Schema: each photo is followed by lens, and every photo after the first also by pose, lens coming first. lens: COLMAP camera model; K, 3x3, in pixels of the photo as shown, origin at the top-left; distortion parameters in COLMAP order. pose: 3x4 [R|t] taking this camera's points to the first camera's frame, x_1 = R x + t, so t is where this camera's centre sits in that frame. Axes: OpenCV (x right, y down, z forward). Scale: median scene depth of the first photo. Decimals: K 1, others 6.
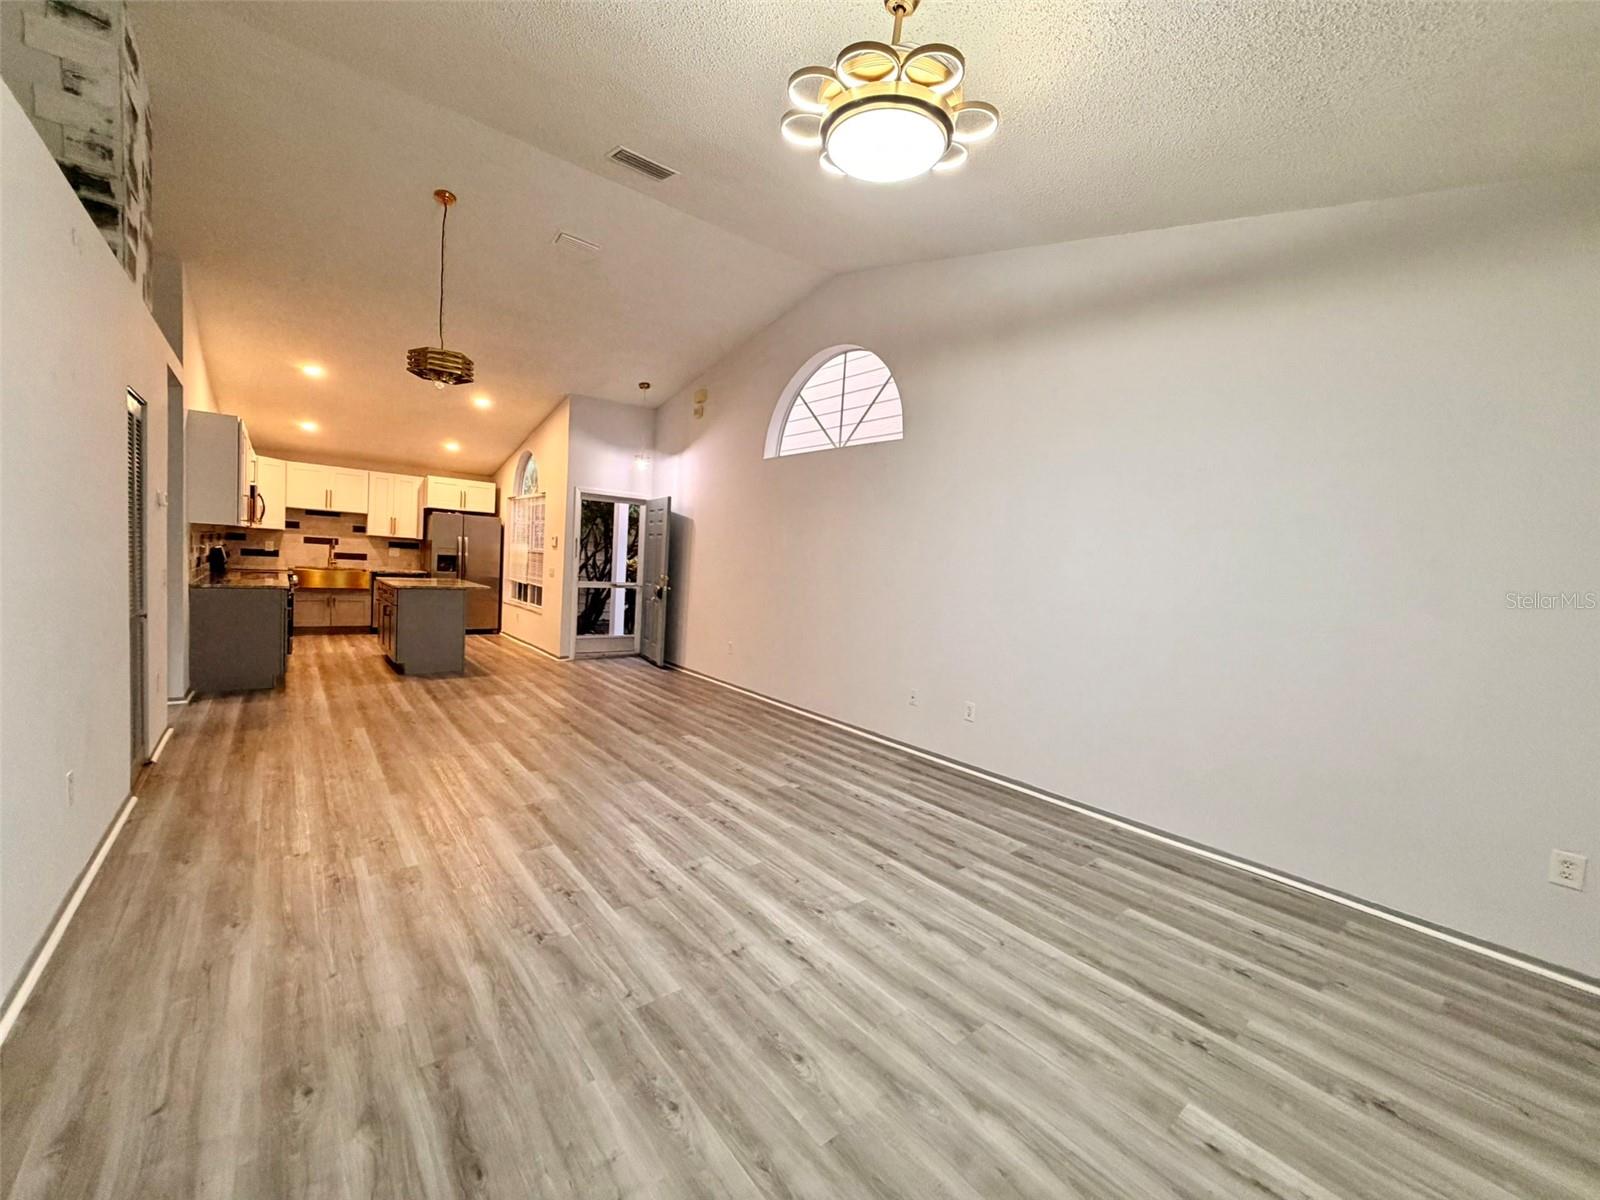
lens RADIAL K [[639.9, 0, 794.5], [0, 639.9, 600.2], [0, 0, 1]] dist [0.000295, 0.000281]
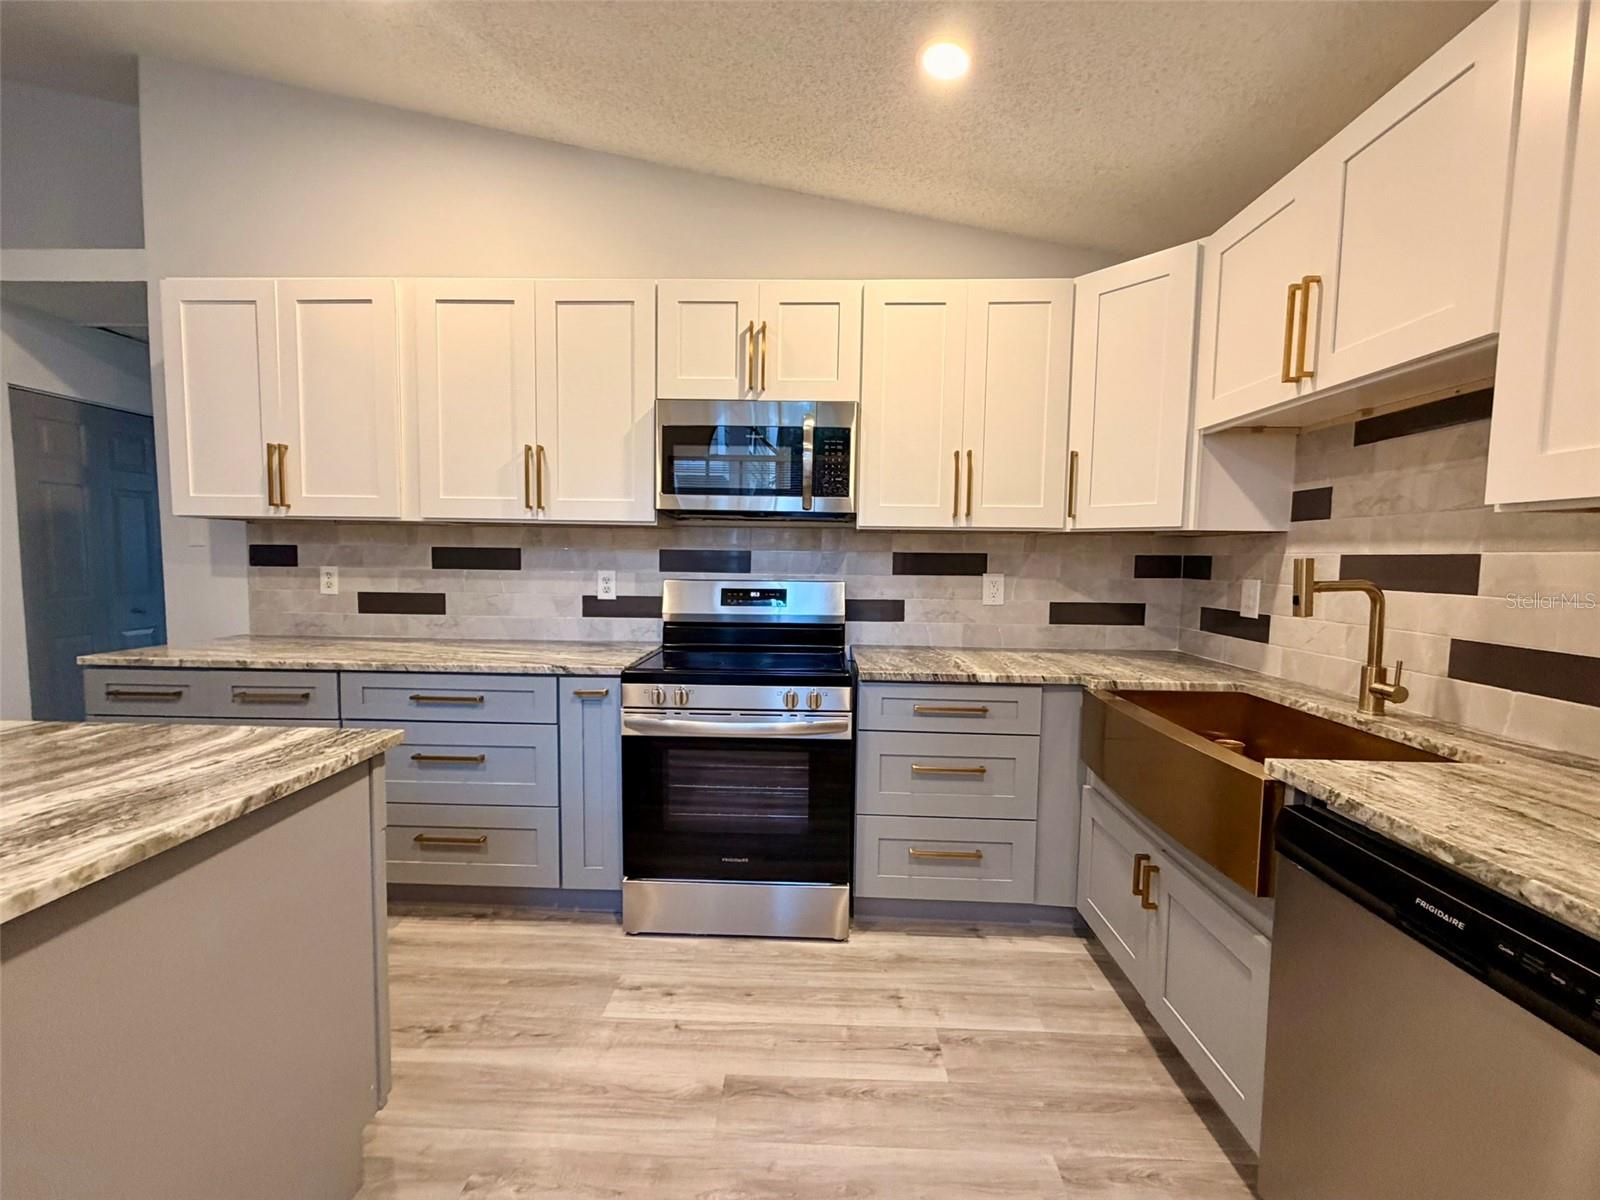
lens RADIAL K [[639.9, 0, 794.5], [0, 639.9, 600.2], [0, 0, 1]] dist [0.000295, 0.000281]
pose [[-0.650596, -0.017503, -0.759222, -0.983589], [-0.100305, 0.992956, 0.063062, -0.158655], [0.752771, 0.117182, -0.647769, 2.002860]]
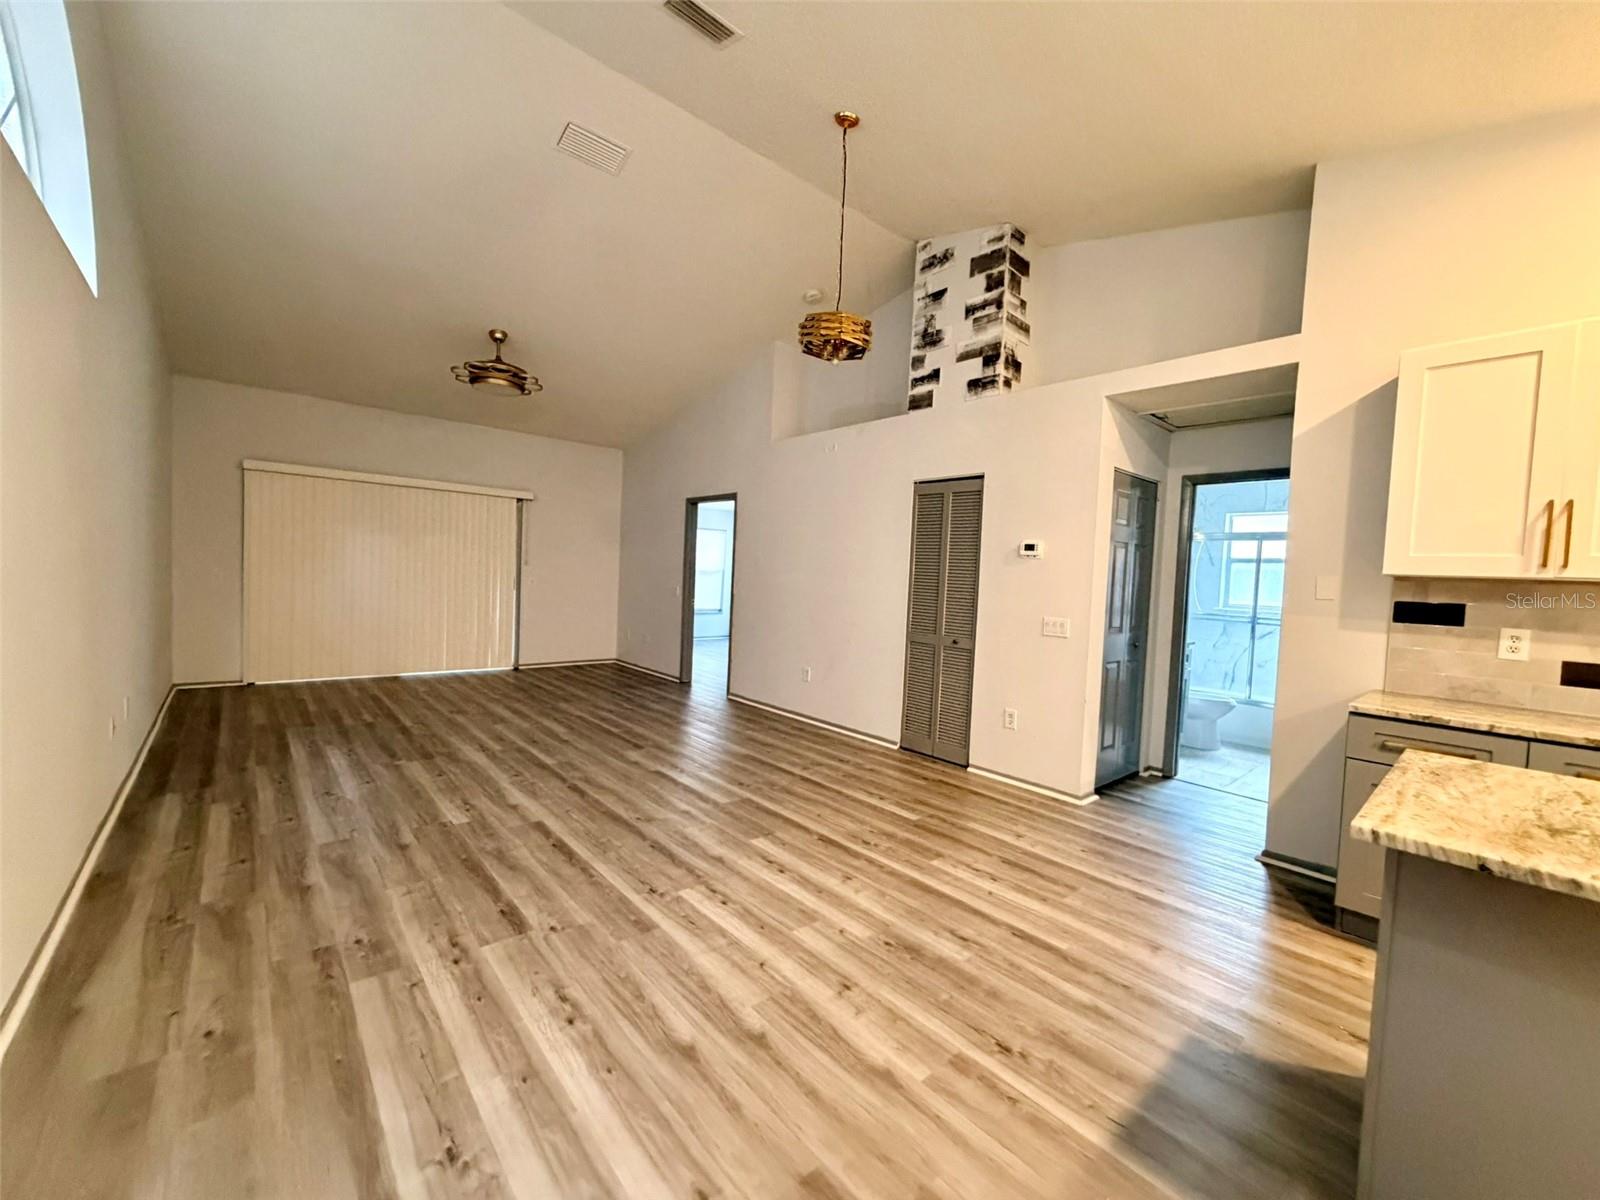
lens RADIAL K [[639.9, 0, 794.5], [0, 639.9, 600.2], [0, 0, 1]] dist [0.000295, 0.000281]
pose [[-0.994067, -0.100626, -0.041294, -0.498709], [-0.104398, 0.989230, 0.102590, -0.122921], [0.030526, 0.106293, -0.993866, 1.790090]]
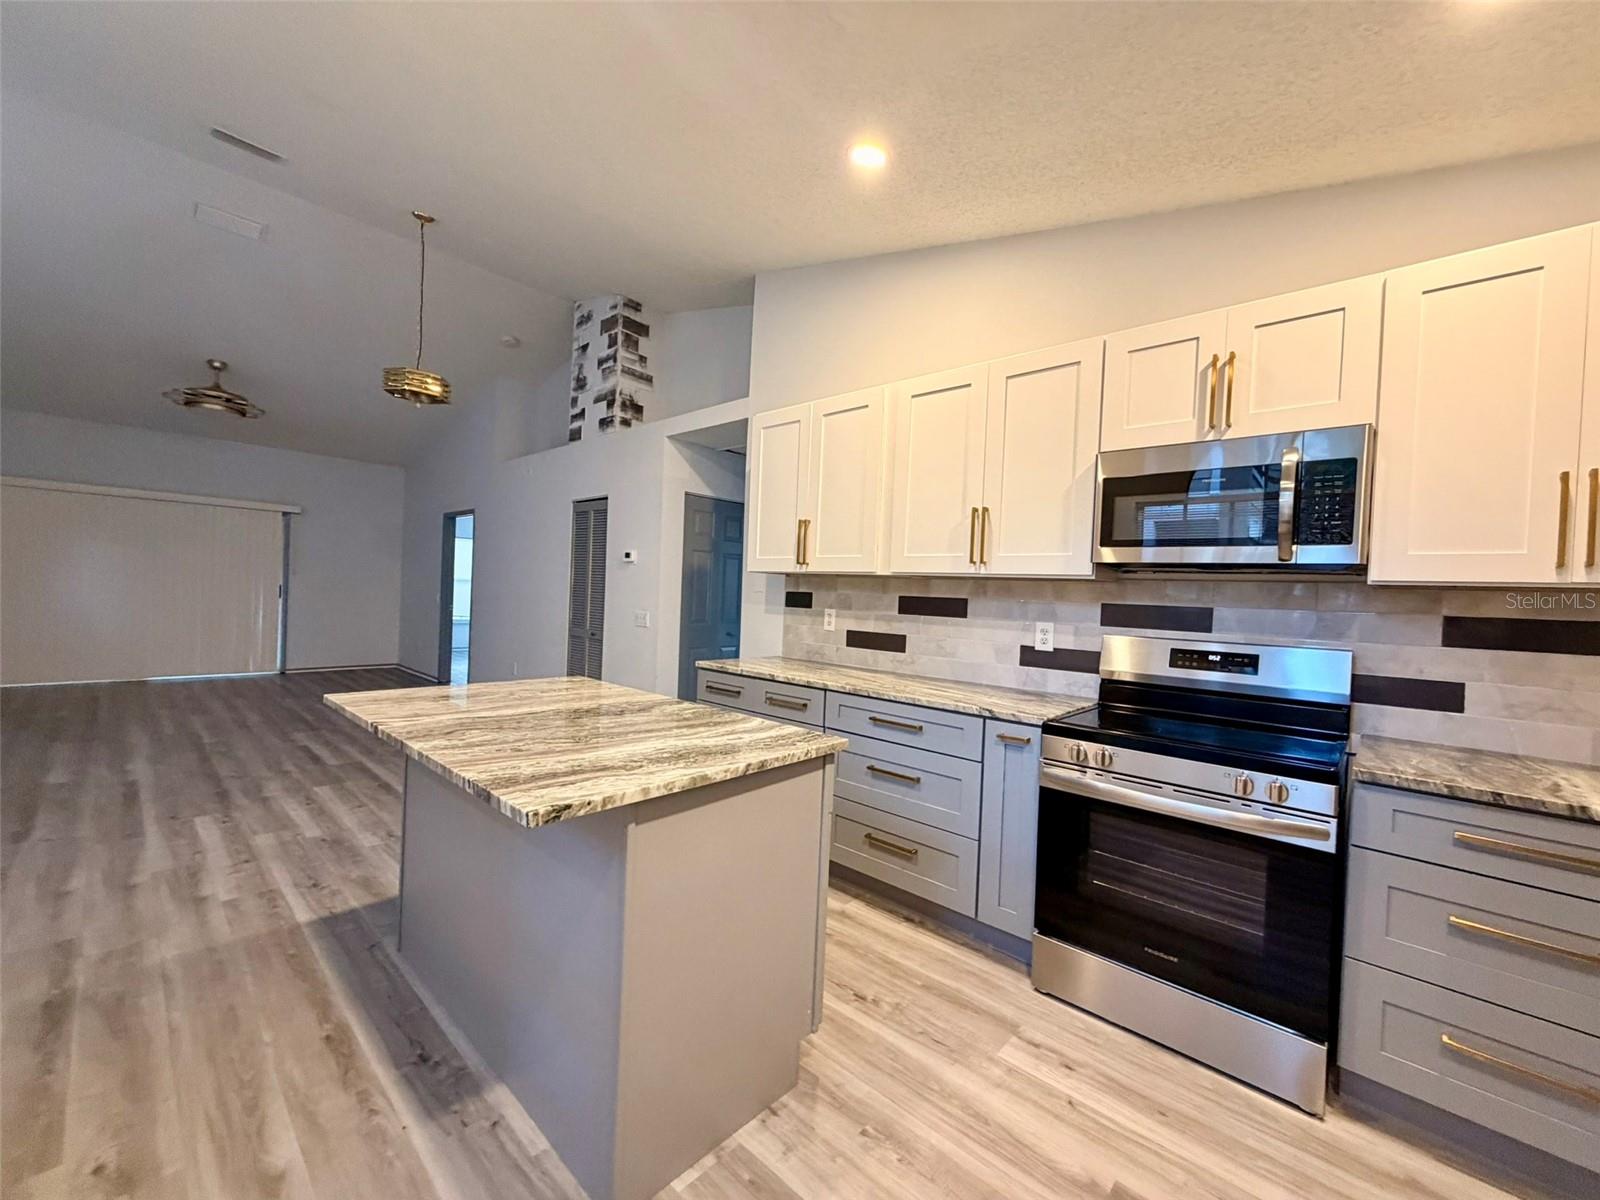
lens RADIAL K [[639.9, 0, 794.5], [0, 639.9, 600.2], [0, 0, 1]] dist [0.000295, 0.000281]
pose [[-0.984588, -0.096974, -0.145540, -0.997286], [-0.107461, 0.992016, 0.066002, -0.166694], [0.137978, 0.080625, -0.987148, 2.050130]]
